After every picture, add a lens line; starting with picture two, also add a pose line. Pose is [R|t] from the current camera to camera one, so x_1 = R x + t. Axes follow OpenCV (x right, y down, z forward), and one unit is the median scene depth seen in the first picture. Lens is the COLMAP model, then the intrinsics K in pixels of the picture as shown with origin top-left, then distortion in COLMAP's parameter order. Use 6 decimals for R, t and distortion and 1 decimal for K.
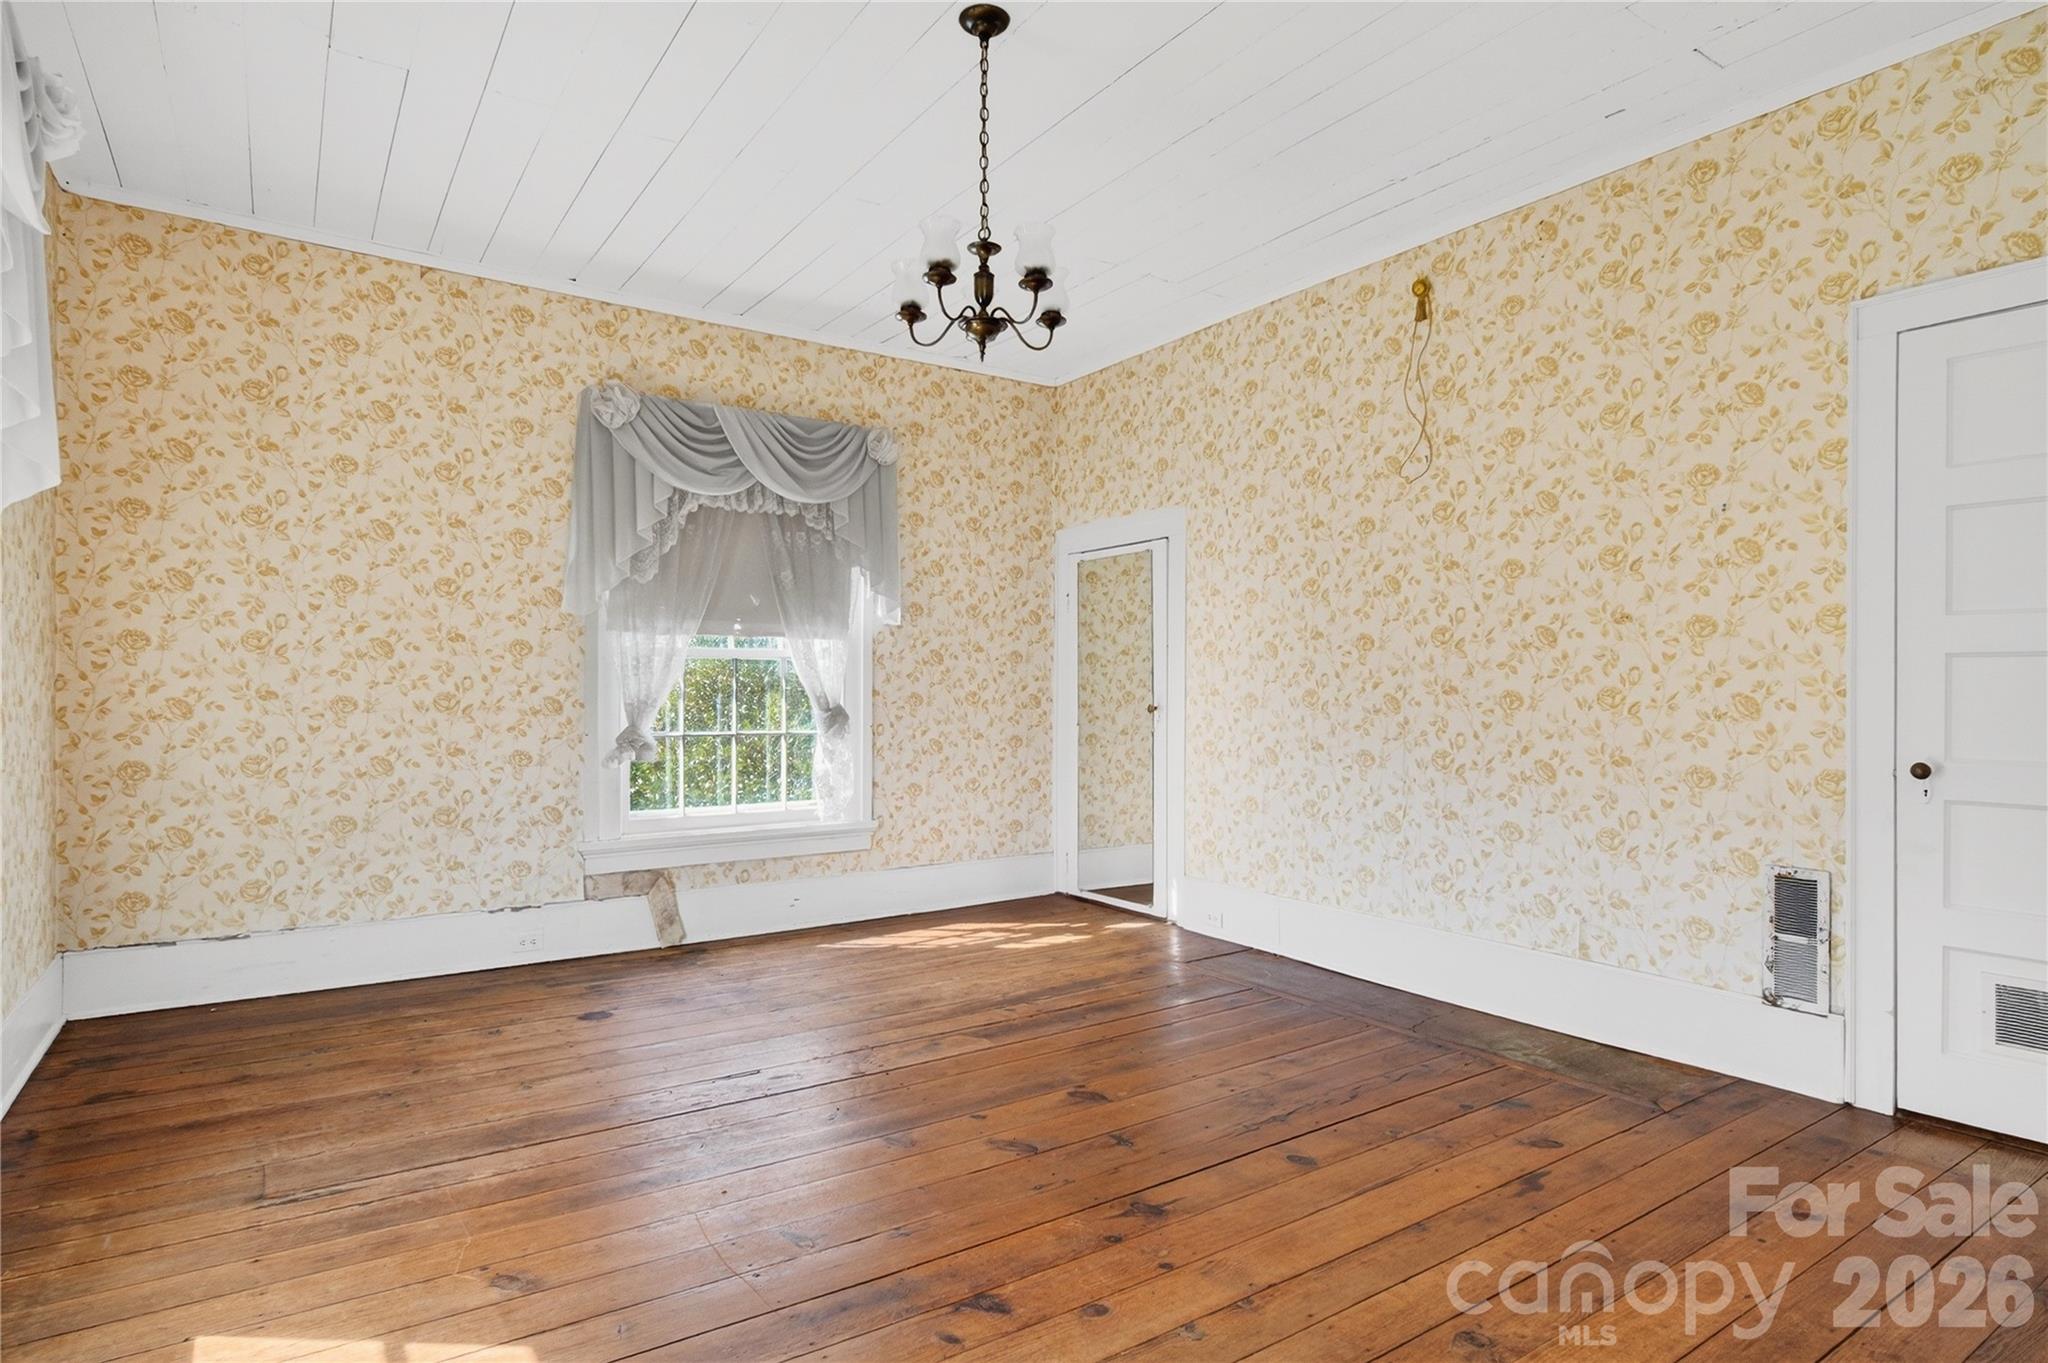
lens RADIAL K [[1111.4, 0, 1041.9], [0, 1111.4, 696.1], [0, 0, 1]] dist [0.005133, 0.000563]
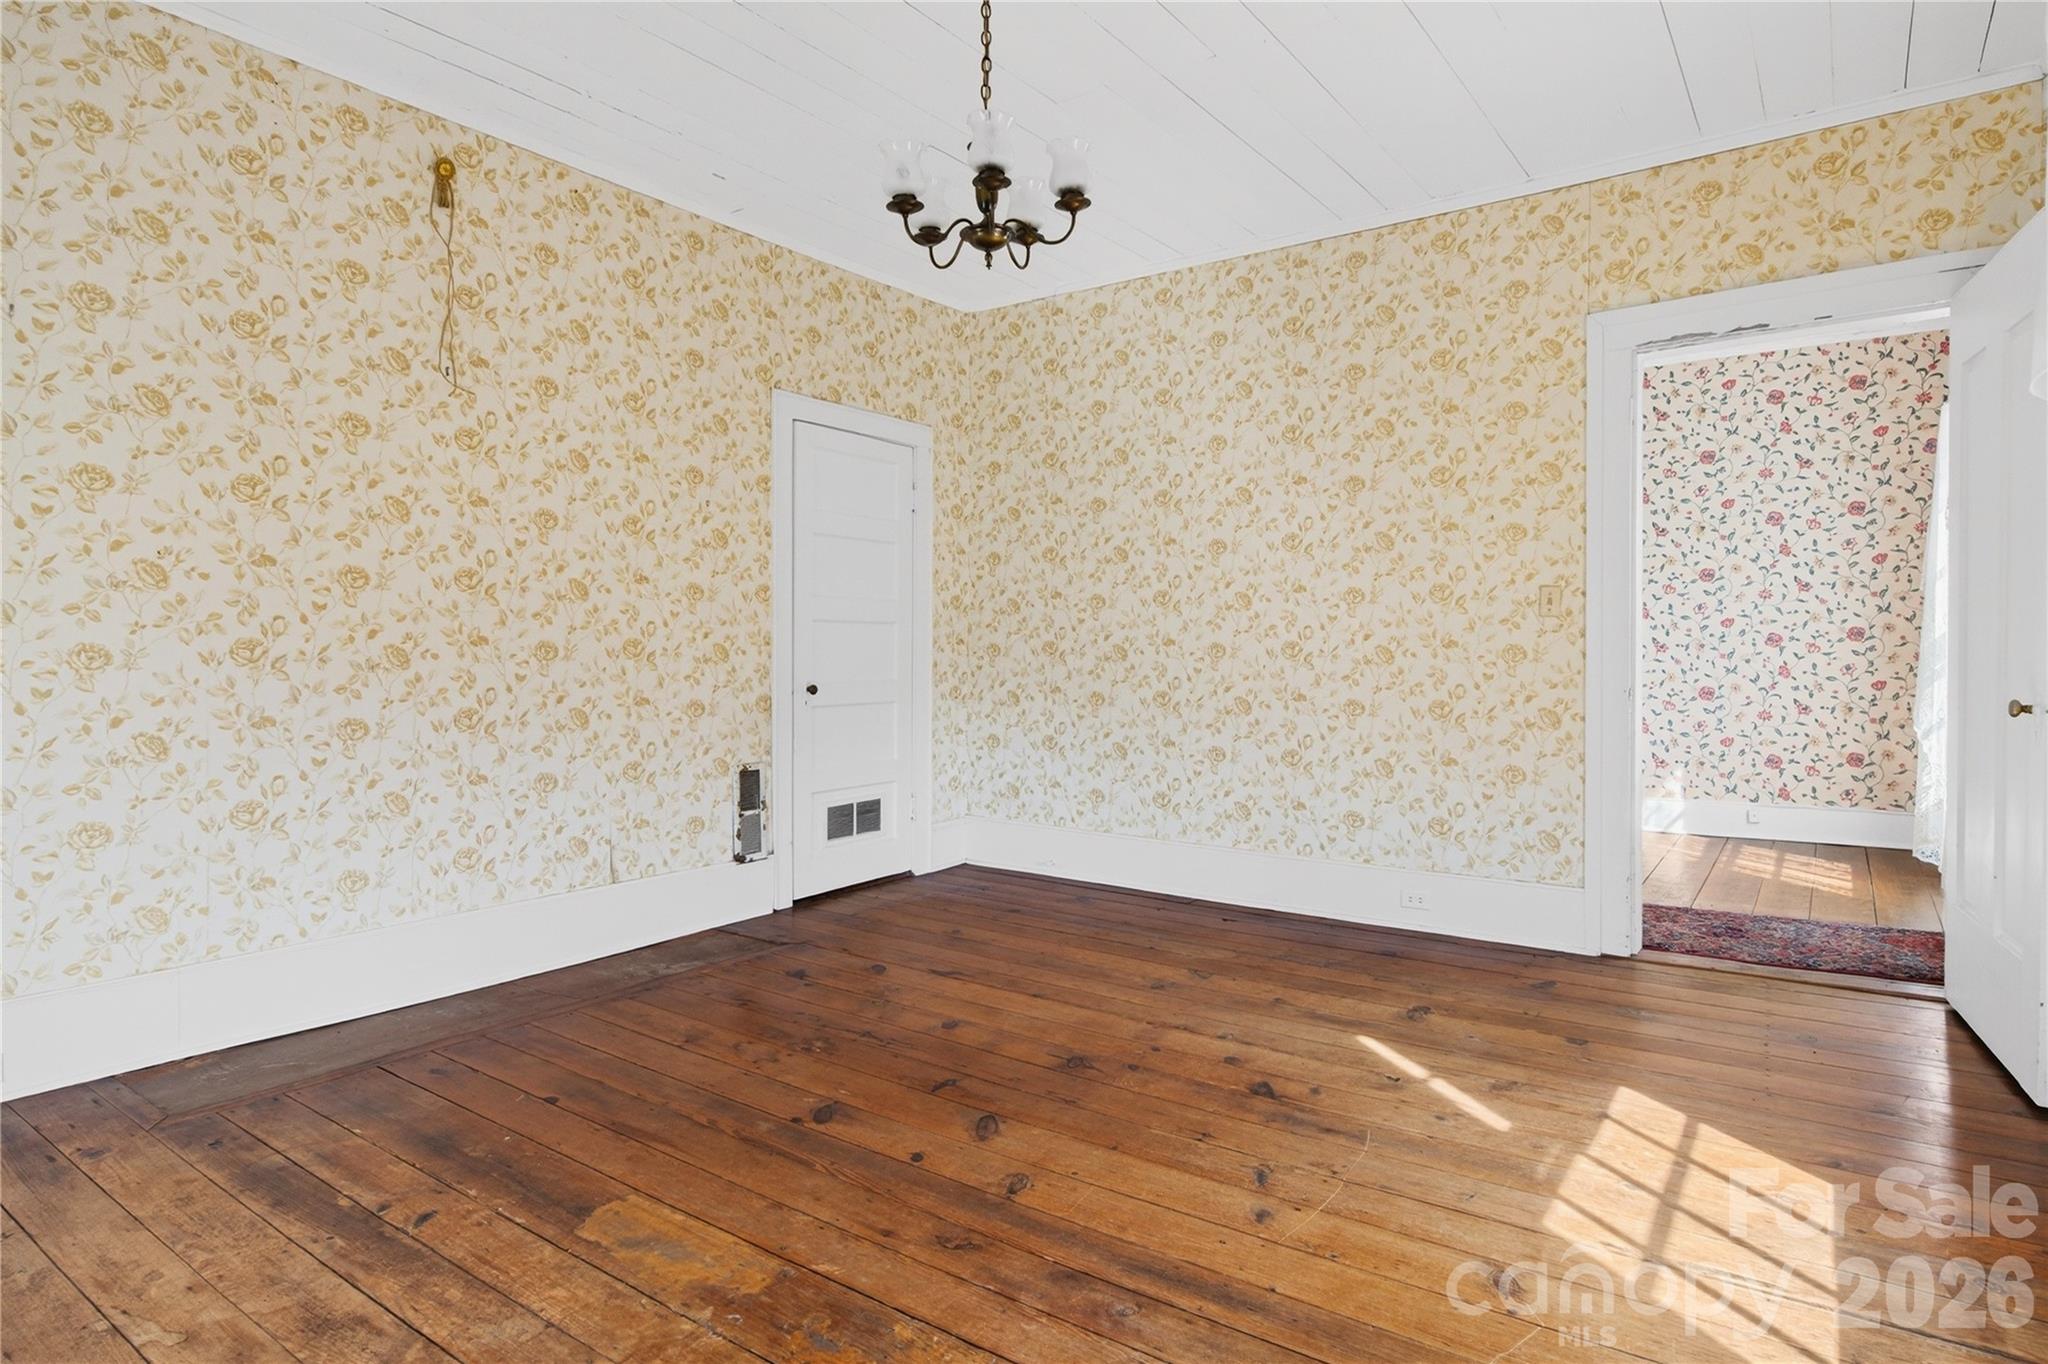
lens RADIAL K [[1111.4, 0, 1041.4], [0, 1111.4, 660.9], [0, 0, 1]] dist [0.005133, 0.000563]
pose [[-0.331328, -0.013084, 0.943425, -0.790659], [0.006470, 0.999849, 0.016139, -0.000492], [-0.943494, 0.011451, -0.331193, 1.089347]]
